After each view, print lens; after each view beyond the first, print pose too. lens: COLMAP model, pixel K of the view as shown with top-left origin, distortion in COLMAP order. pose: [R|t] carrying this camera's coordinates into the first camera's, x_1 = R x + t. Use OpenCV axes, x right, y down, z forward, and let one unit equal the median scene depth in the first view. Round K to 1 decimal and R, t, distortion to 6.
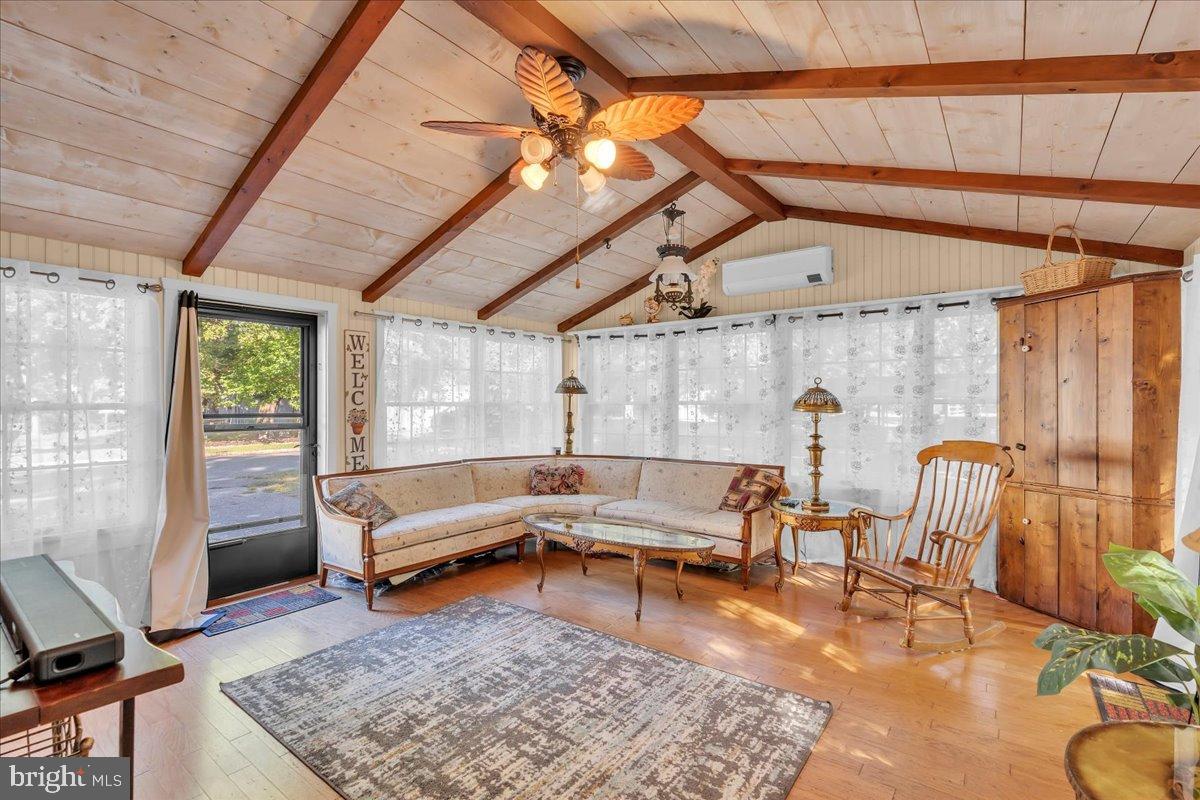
lens RADIAL K [[546.0, 0, 601.7], [0, 546.0, 407.1], [0, 0, 1]] dist [-0.026740, 0.003852]
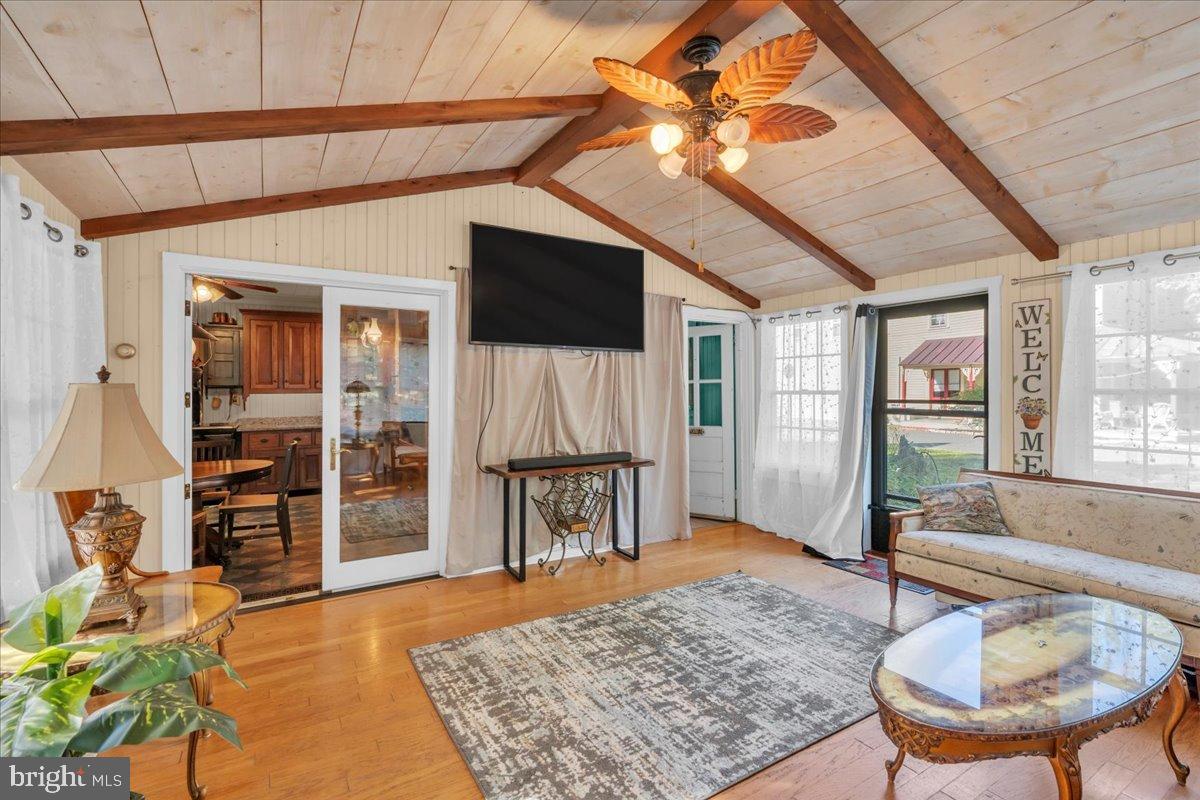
lens RADIAL K [[546.0, 0, 600.1], [0, 546.0, 388.7], [0, 0, 1]] dist [-0.026740, 0.003852]
pose [[-0.369287, 0.002710, -0.929312, 0.961536], [-0.000969, 0.999994, 0.003301, -0.021170], [0.929315, 0.002119, -0.369282, 1.273945]]
